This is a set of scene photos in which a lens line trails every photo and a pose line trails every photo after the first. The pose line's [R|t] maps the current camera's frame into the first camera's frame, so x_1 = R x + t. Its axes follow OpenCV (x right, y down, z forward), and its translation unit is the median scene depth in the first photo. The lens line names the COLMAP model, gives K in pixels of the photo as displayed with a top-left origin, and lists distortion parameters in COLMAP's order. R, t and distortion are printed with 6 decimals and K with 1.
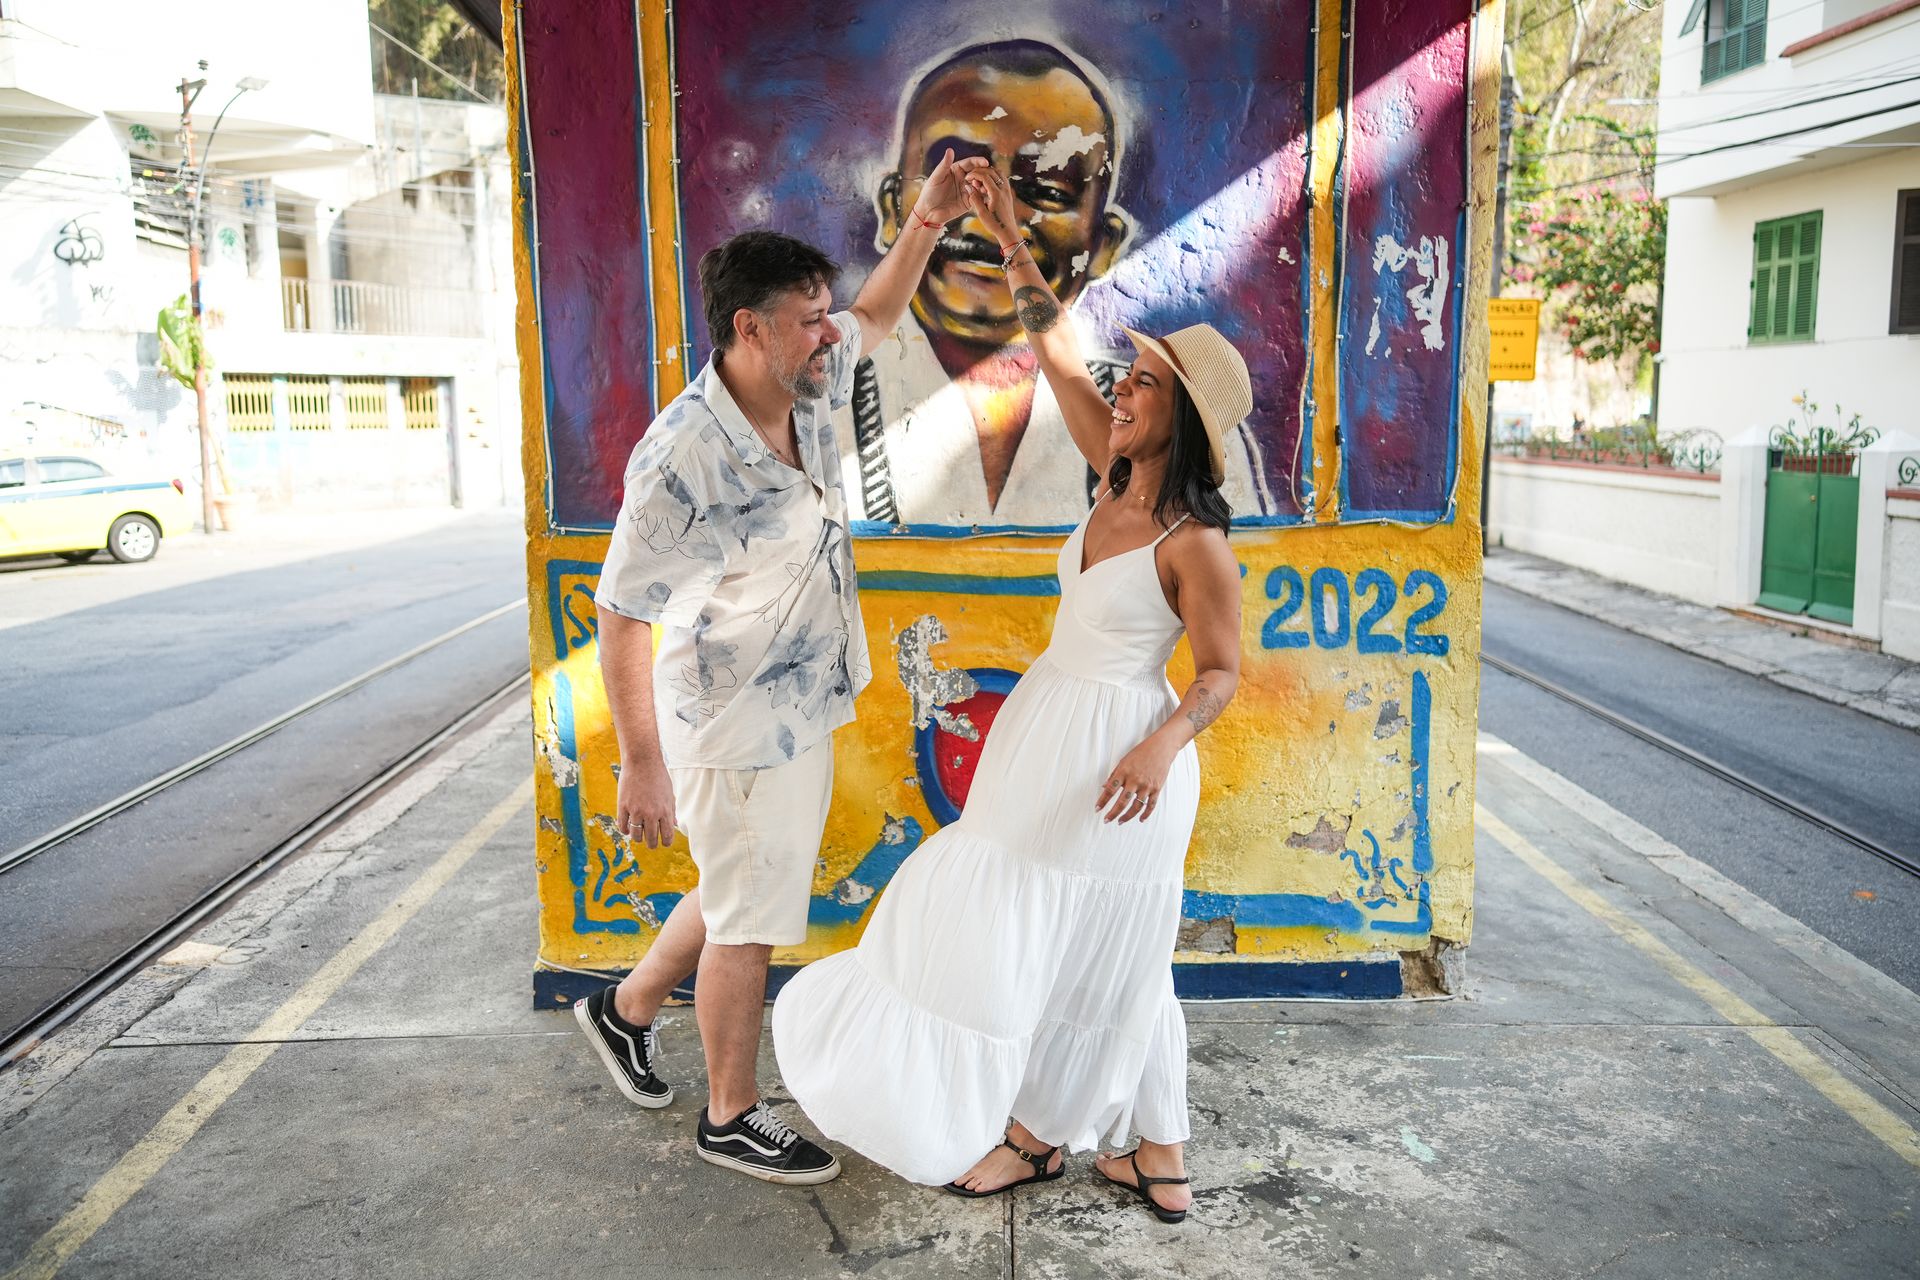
lens RADIAL K [[1559.5, 0, 963.5], [0, 1559.5, 639.2], [0, 0, 1]] dist [-0.037601, 0.032982]
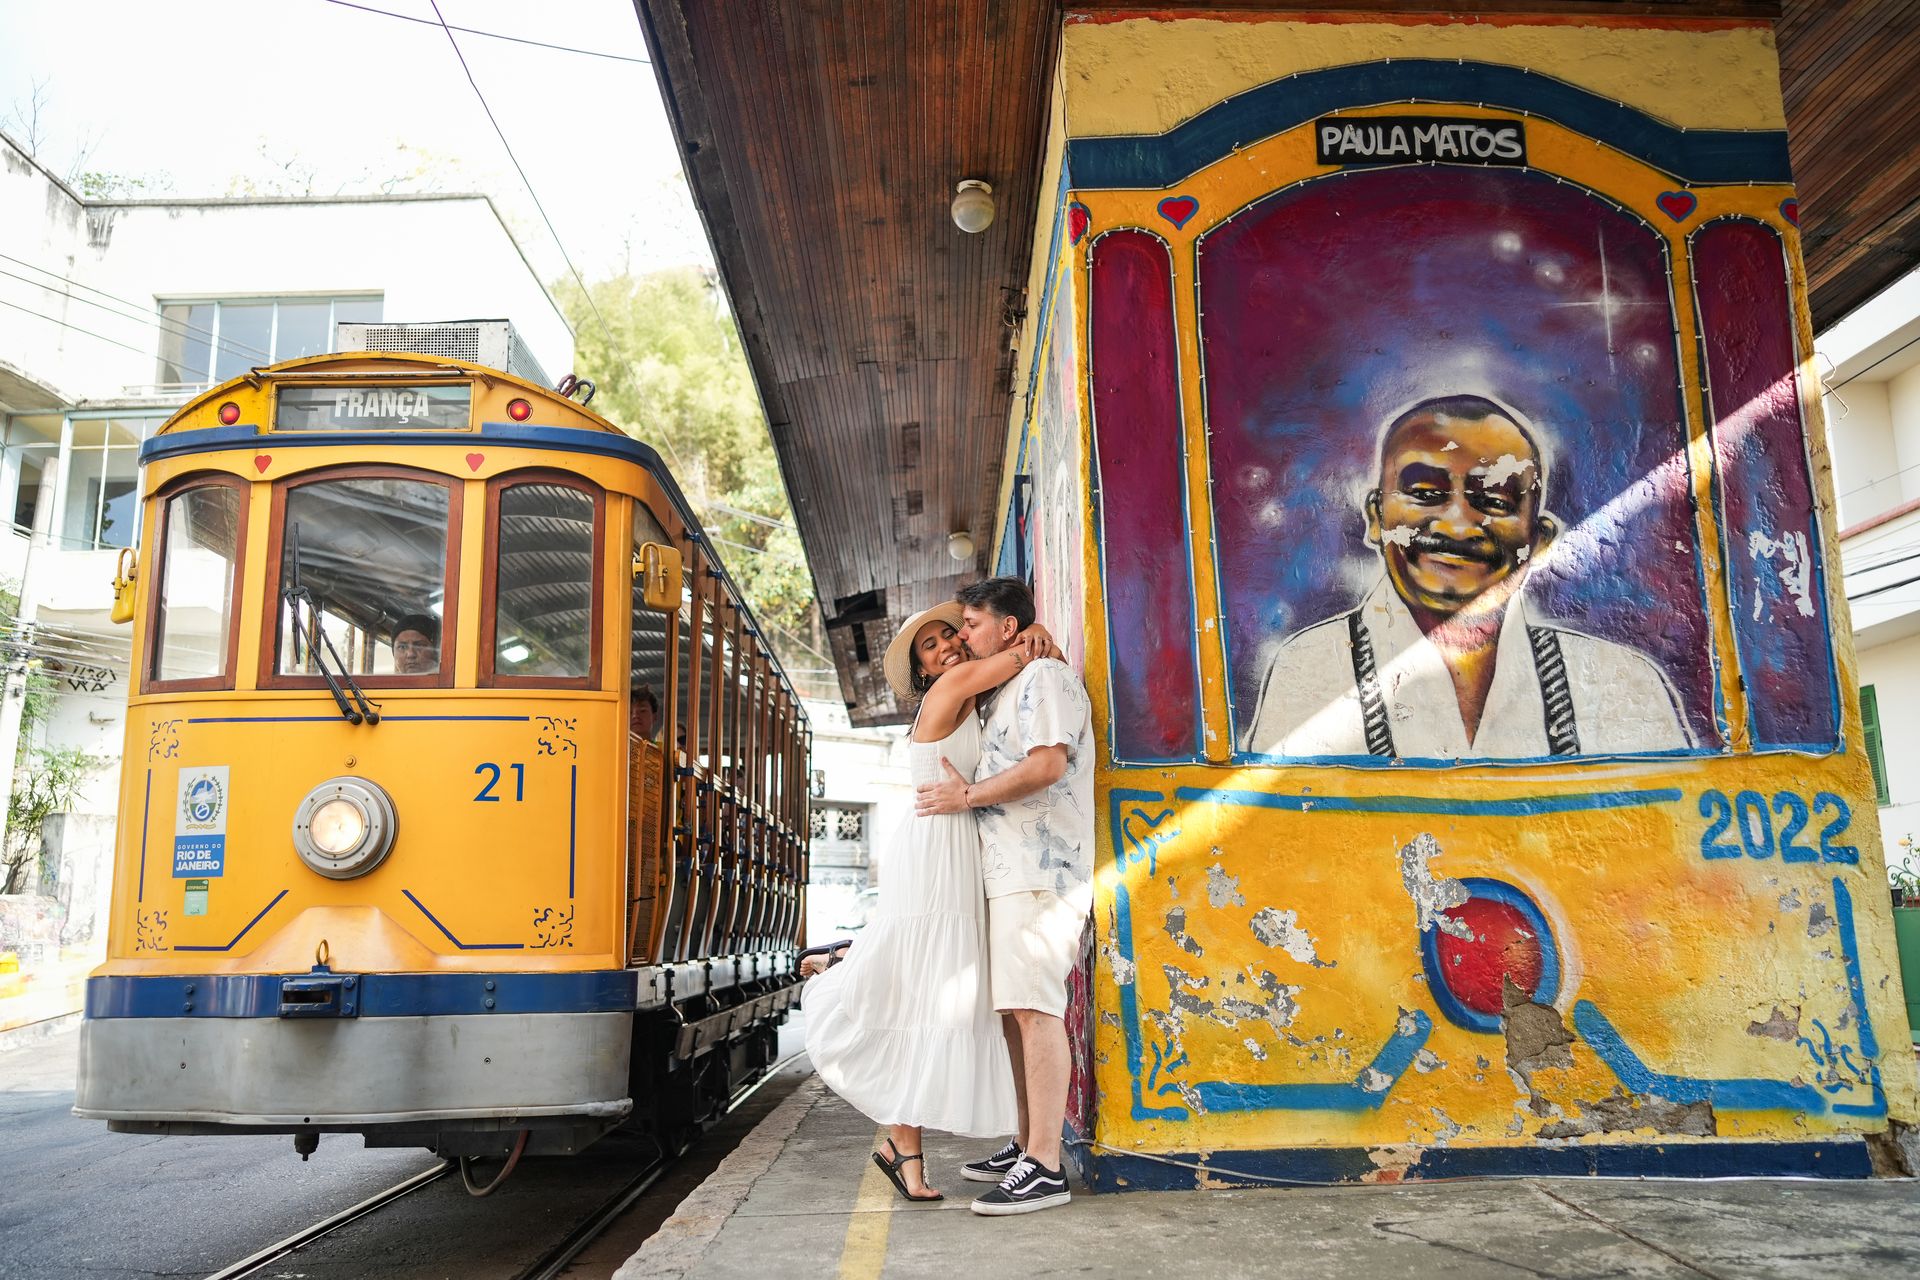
lens RADIAL K [[1559.5, 0, 953.3], [0, 1559.5, 634.4], [0, 0, 1]] dist [-0.037601, 0.032982]
pose [[0.999880, -0.011633, -0.010243, -0.372906], [0.007472, 0.940752, -0.339012, 0.244675], [0.013580, 0.338895, 0.940726, -0.182359]]
